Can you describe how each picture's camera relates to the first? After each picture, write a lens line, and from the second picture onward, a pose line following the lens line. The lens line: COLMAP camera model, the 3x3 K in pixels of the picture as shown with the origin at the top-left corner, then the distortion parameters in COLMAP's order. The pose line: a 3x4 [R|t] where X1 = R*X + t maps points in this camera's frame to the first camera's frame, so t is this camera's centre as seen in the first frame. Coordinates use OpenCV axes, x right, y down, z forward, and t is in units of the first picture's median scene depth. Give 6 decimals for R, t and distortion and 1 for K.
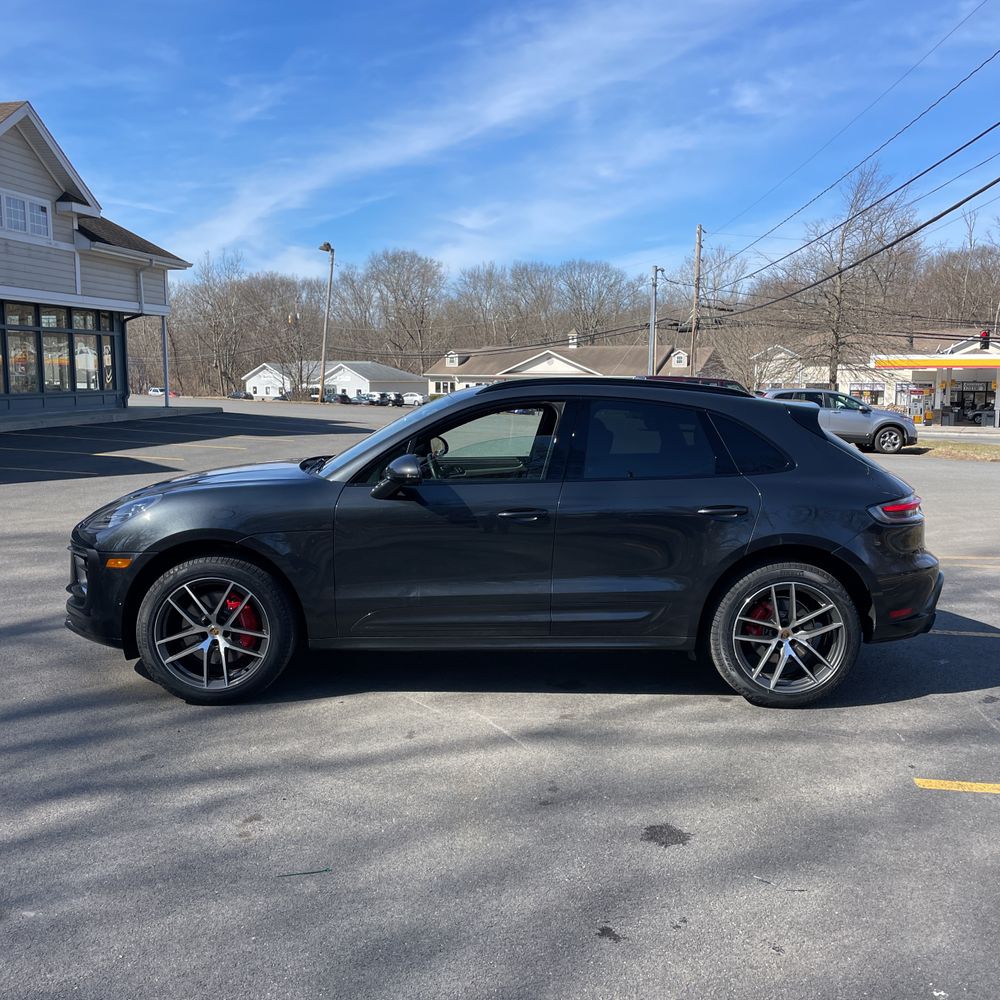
lens RADIAL K [[1016.2, 0, 504.0], [0, 1016.2, 515.2], [0, 0, 1]] dist [0.093822, -0.129925]
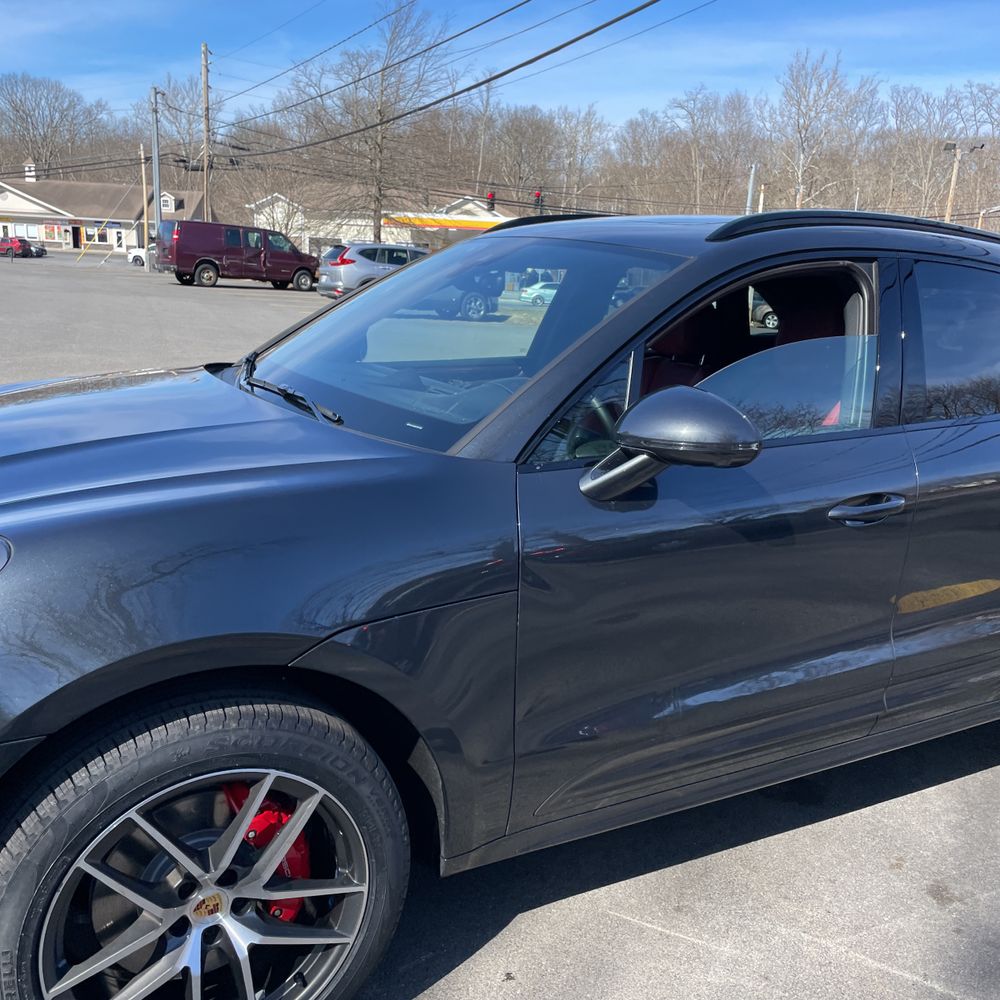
lens RADIAL K [[1016.2, 0, 504.0], [0, 1016.2, 515.2], [0, 0, 1]] dist [0.093822, -0.129925]
pose [[0.876697, -0.091675, 0.472226, -0.060985], [0.025658, 0.989187, 0.144401, -0.012184], [-0.480358, -0.114480, 0.869569, 0.114590]]
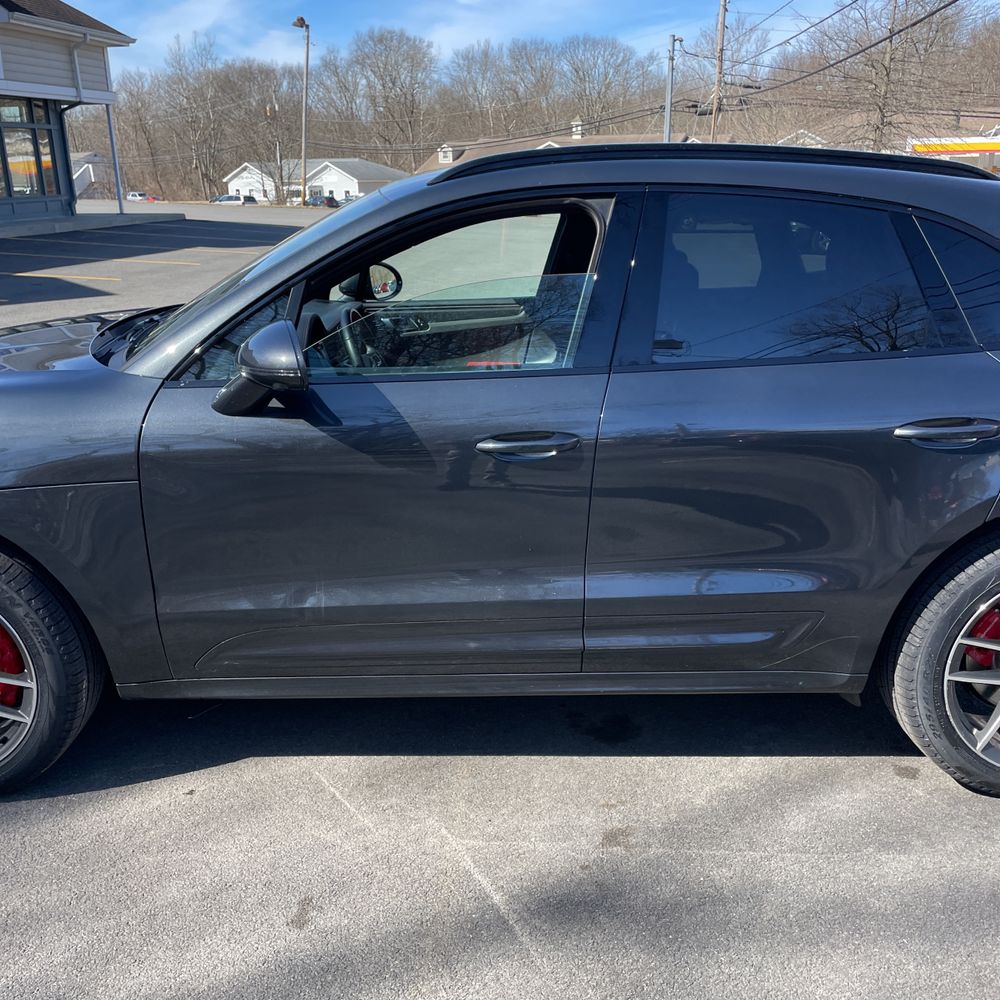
lens RADIAL K [[1011.9, 0, 486.2], [0, 1011.9, 525.6], [0, 0, 1]] dist [0.091436, -0.122473]
pose [[0.999728, -0.011986, -0.019996, 0.001408], [0.015655, 0.980702, 0.194883, -0.009816], [0.017274, -0.195143, 0.980623, 0.089067]]
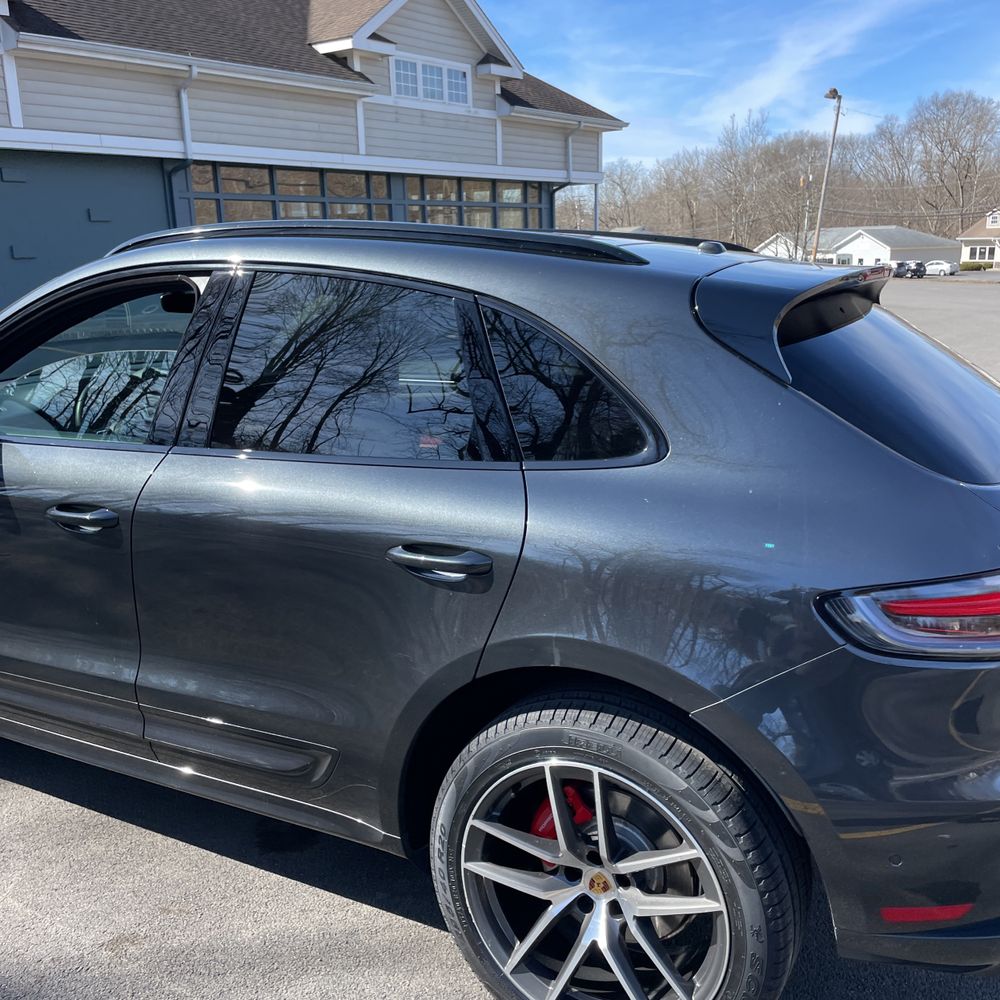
lens RADIAL K [[1016.2, 0, 504.0], [0, 1016.2, 515.2], [0, 0, 1]] dist [0.093822, -0.129925]
pose [[0.876164, 0.103084, -0.470862, 0.072749], [-0.045961, 0.990280, 0.131275, -0.012764], [0.479817, -0.093377, 0.872385, 0.115167]]
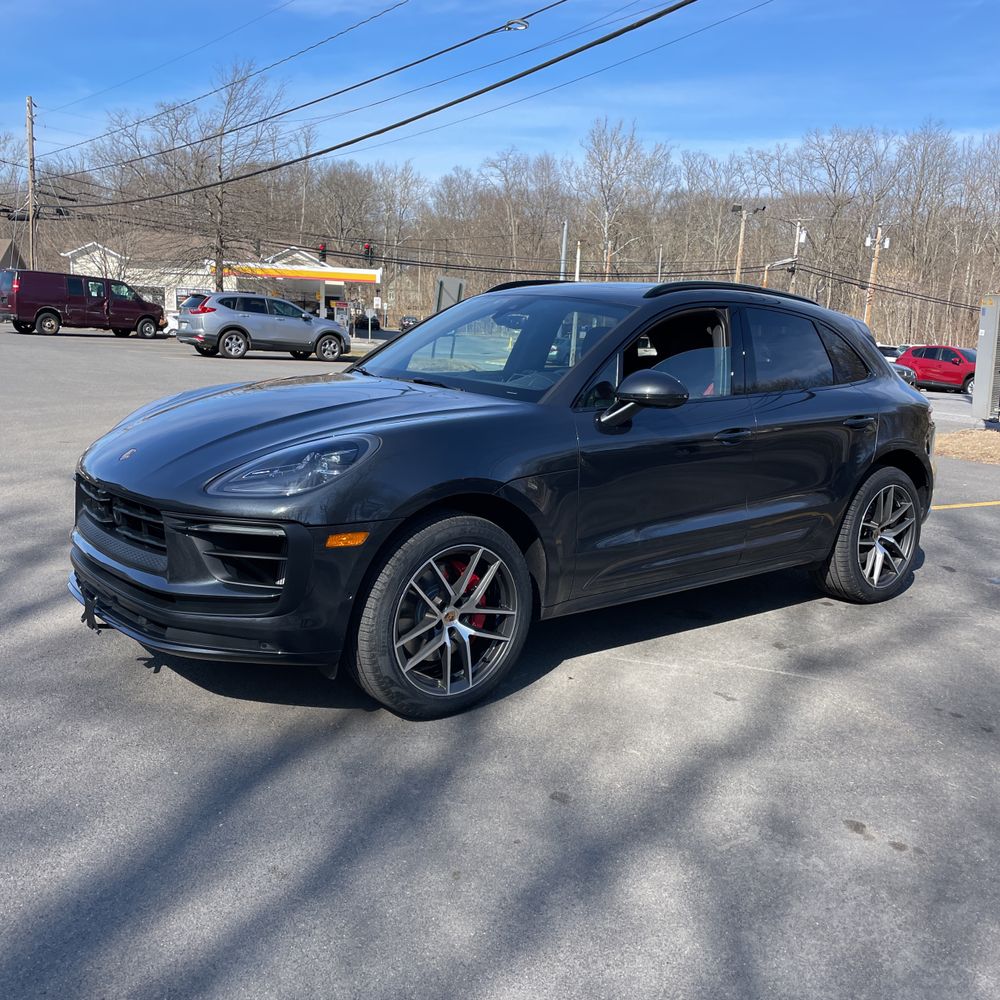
lens RADIAL K [[1021.3, 0, 500.0], [0, 1021.3, 500.0], [0, 0, 1]] dist [0.107460, -0.147021]
pose [[0.781688, -0.092890, 0.616713, -0.122474], [0.046431, 0.994770, 0.090982, -0.006261], [-0.621939, -0.042485, 0.781912, 0.070758]]
